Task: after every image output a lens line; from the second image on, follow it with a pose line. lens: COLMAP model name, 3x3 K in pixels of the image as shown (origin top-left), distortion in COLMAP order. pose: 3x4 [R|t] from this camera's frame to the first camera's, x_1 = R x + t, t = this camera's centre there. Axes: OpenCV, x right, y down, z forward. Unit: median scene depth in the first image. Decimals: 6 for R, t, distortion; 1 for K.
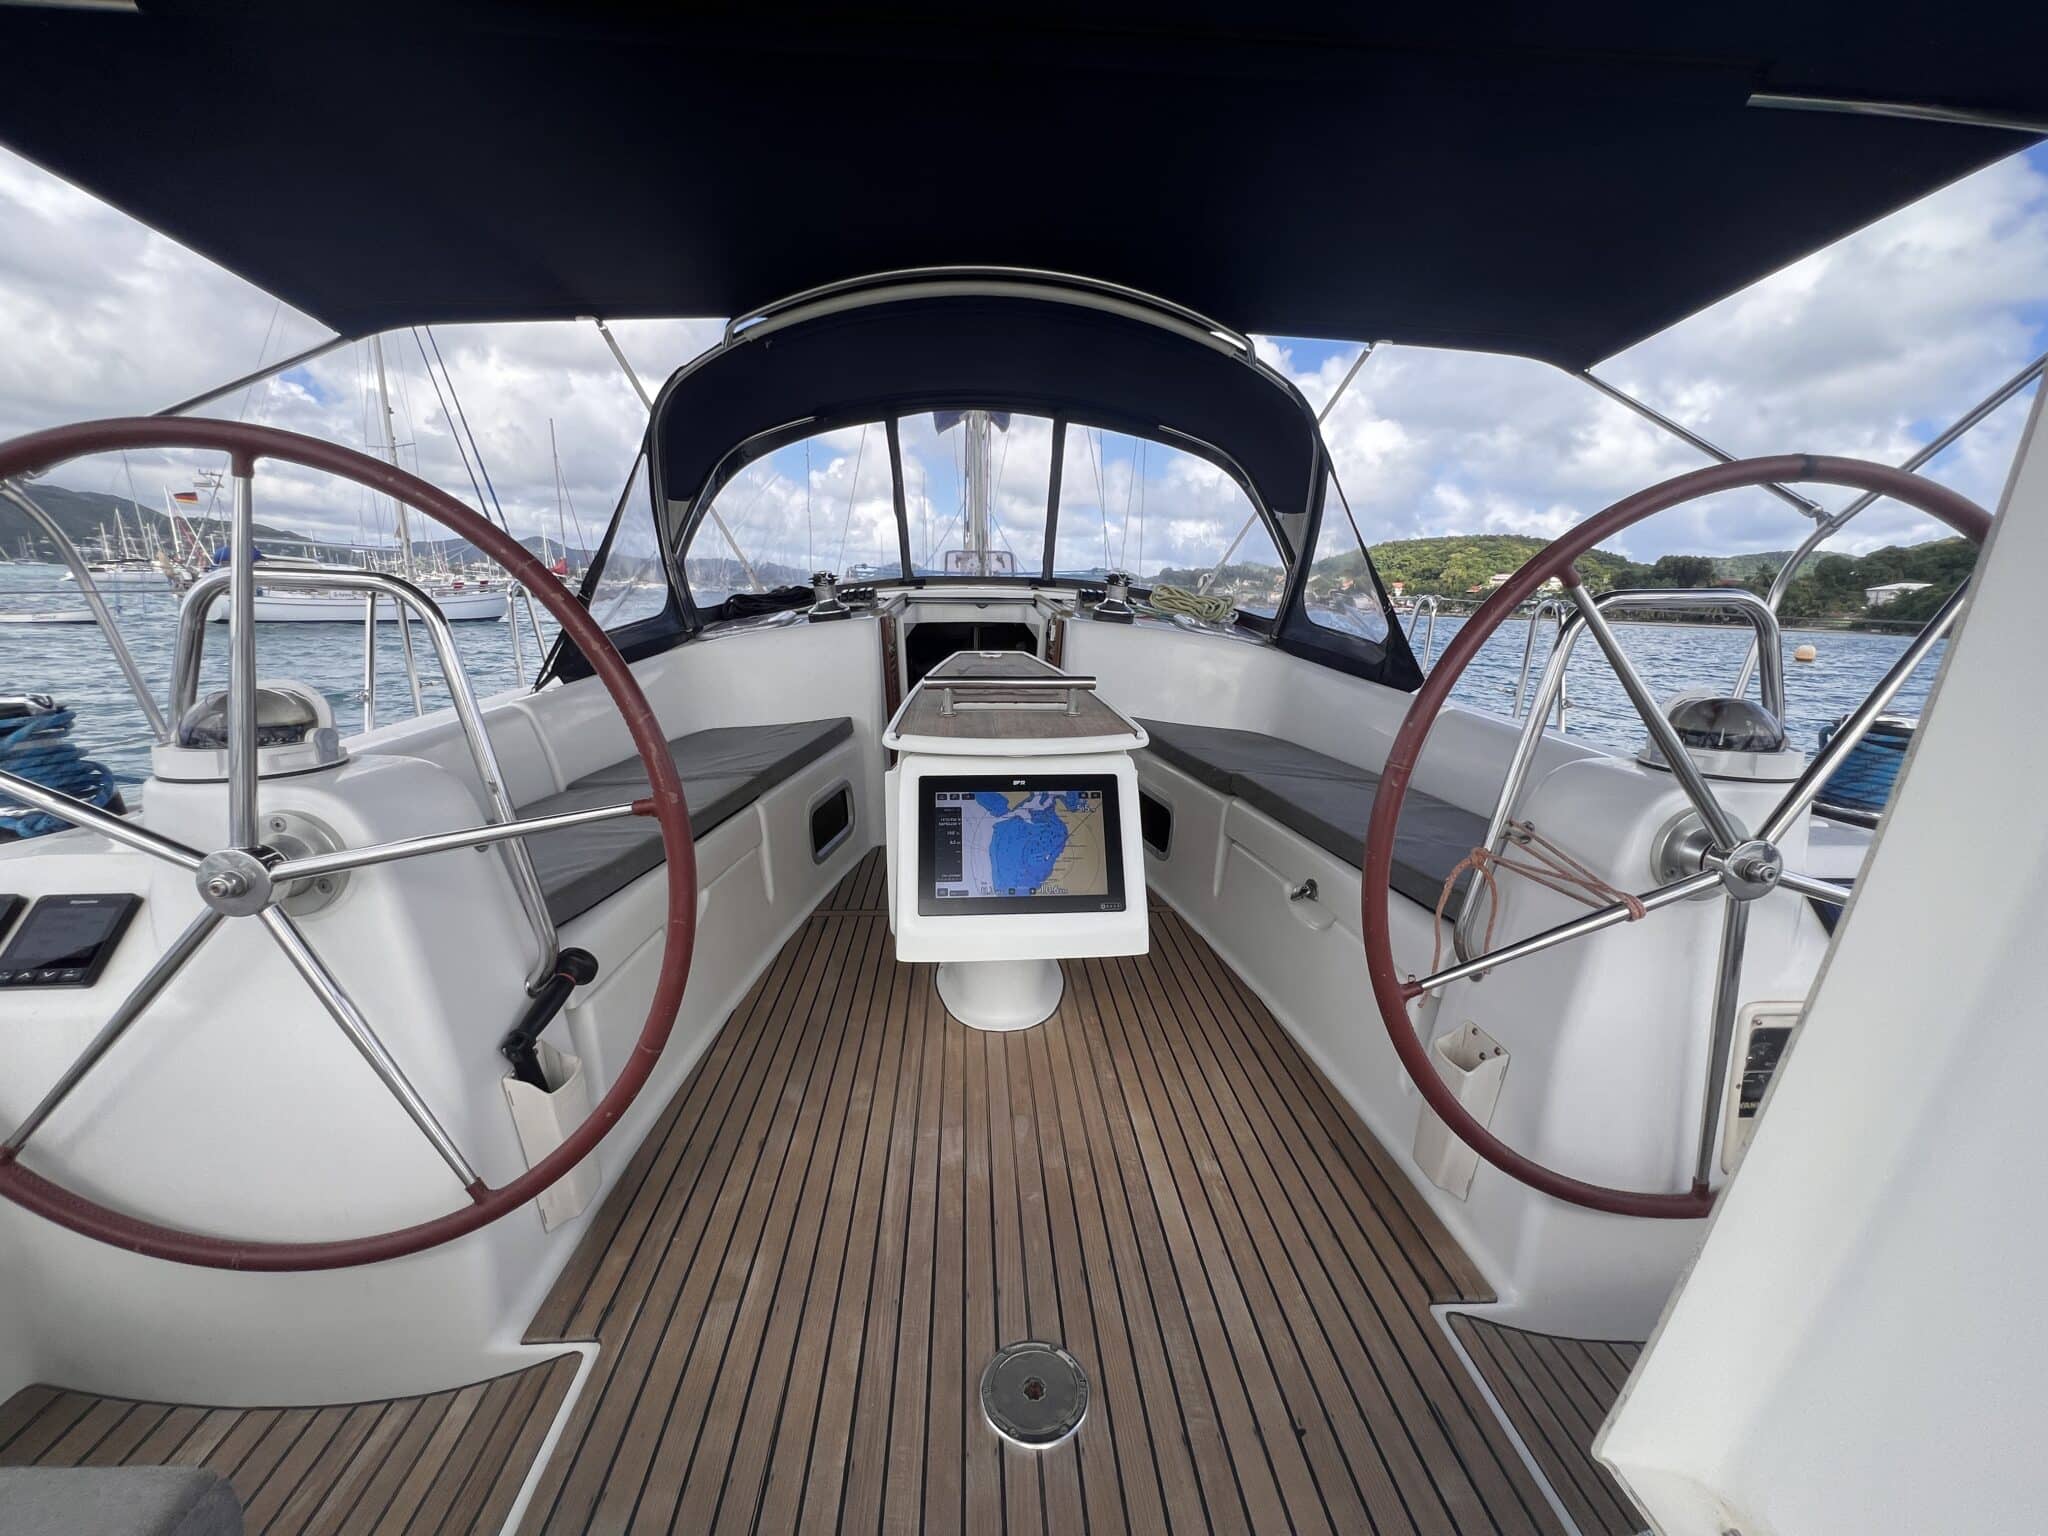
lens RADIAL K [[817.7, 0, 1021.5], [0, 817.7, 768.3], [0, 0, 1]] dist [-0.003919, 0.000499]
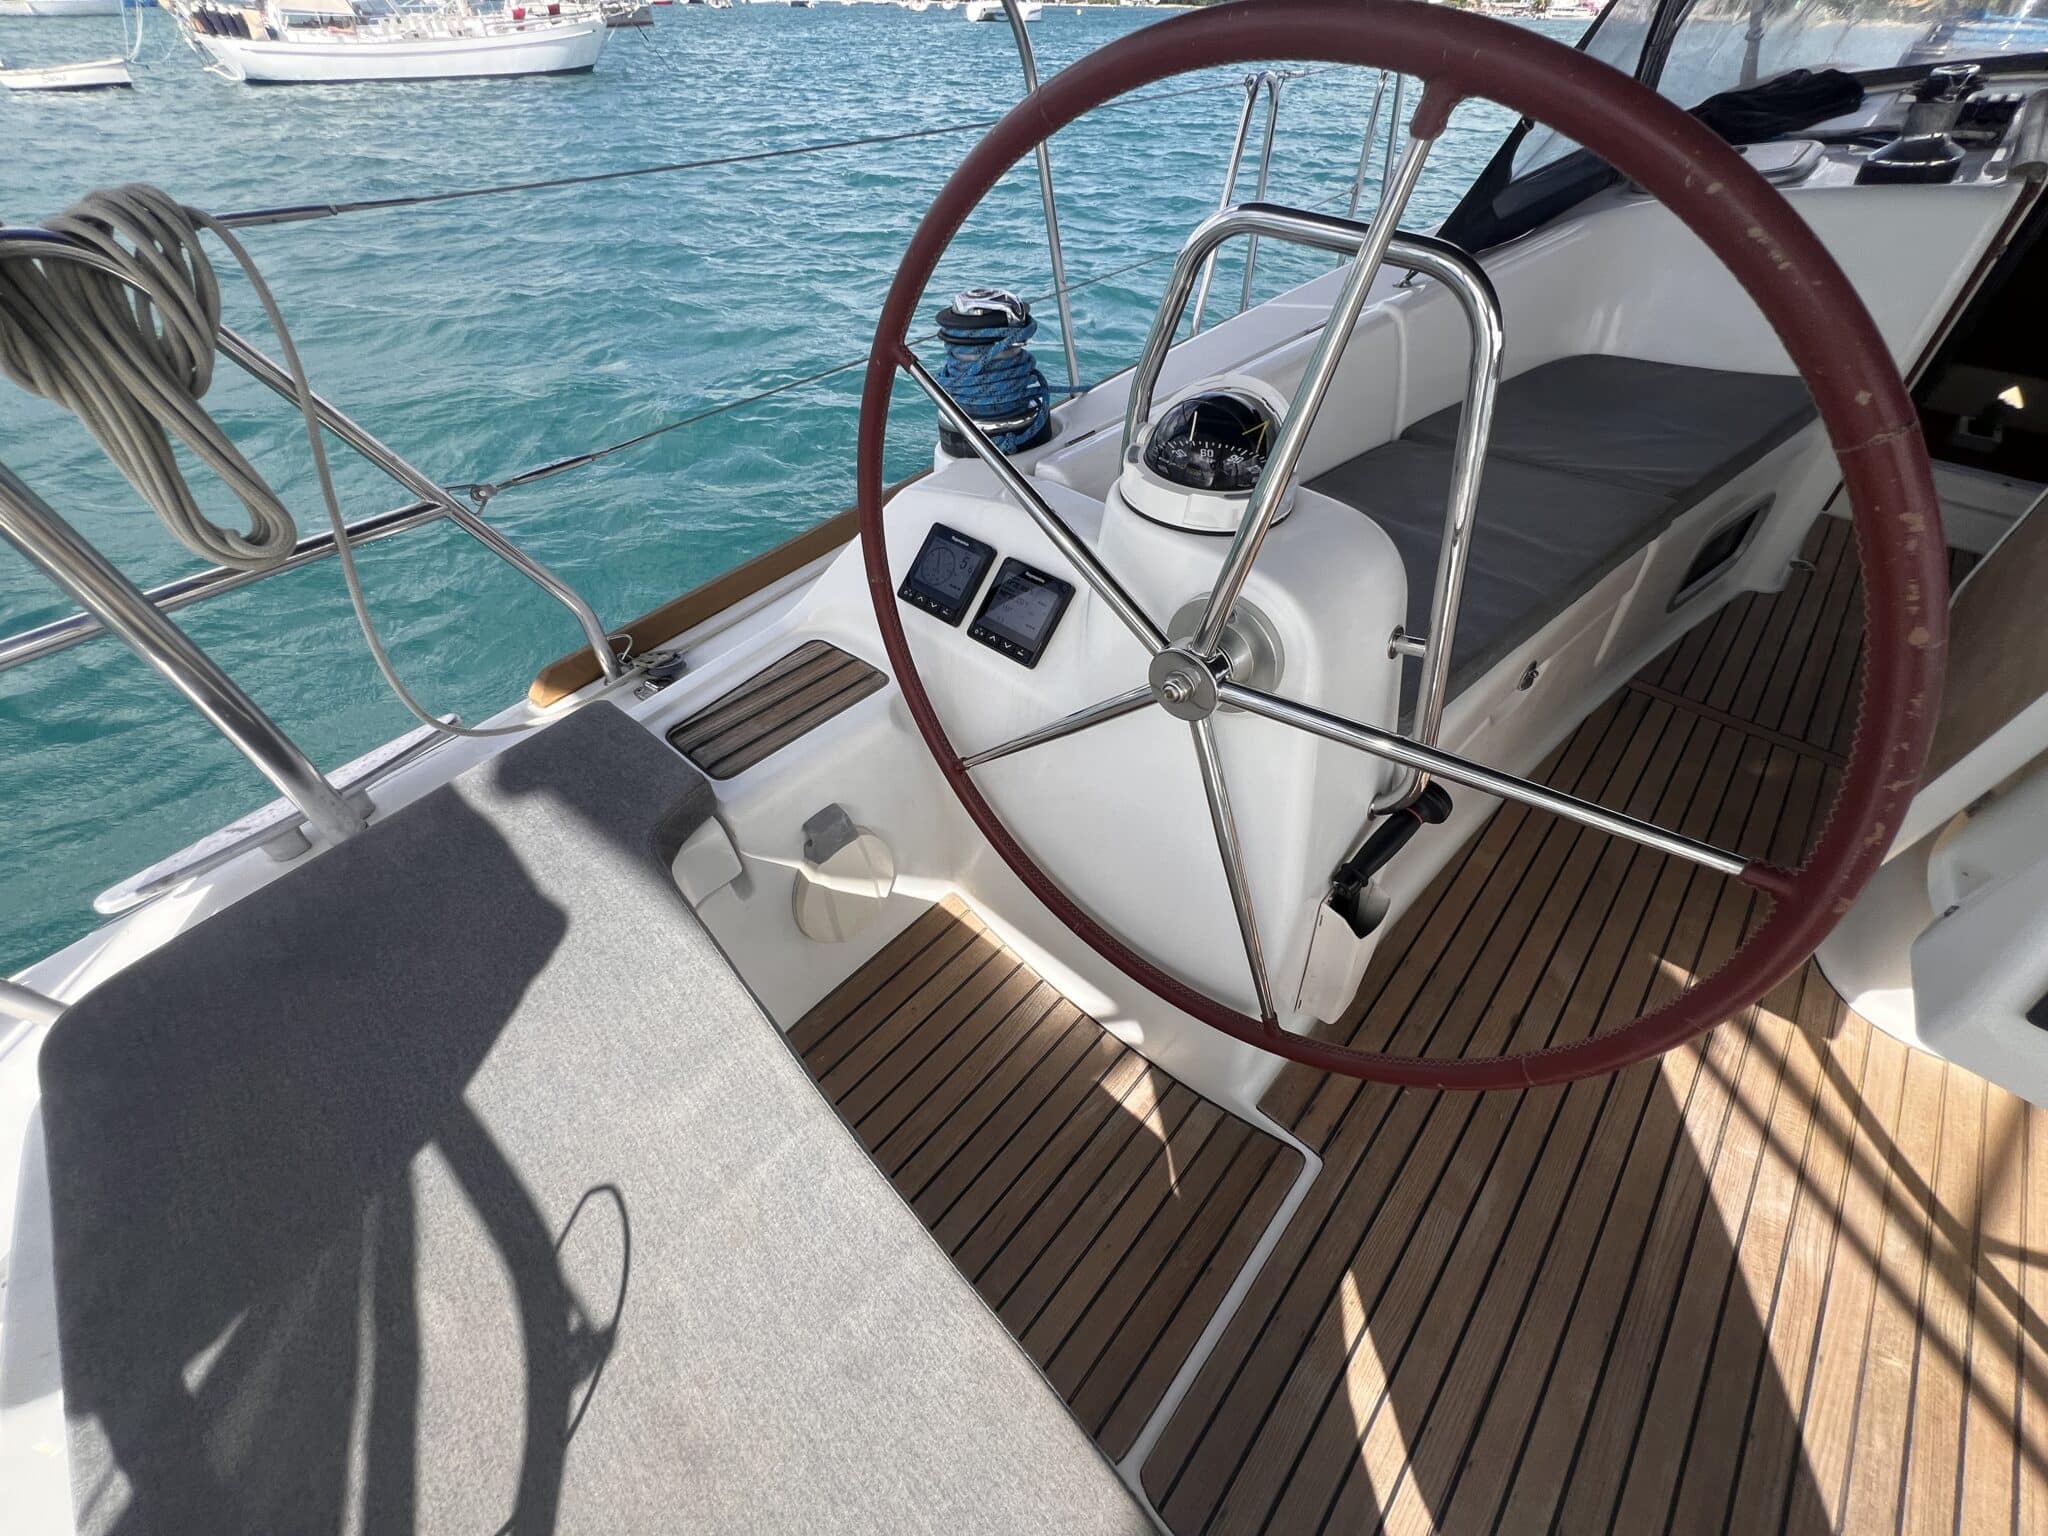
lens RADIAL K [[824.5, 0, 1027.1], [0, 824.5, 765.6], [0, 0, 1]] dist [0.000003, 0.000218]
pose [[0.703901, 0.485899, -0.518098, -0.446033], [-0.156191, 0.817441, 0.554432, -0.188512], [0.692912, -0.309343, 0.651291, 0.214358]]
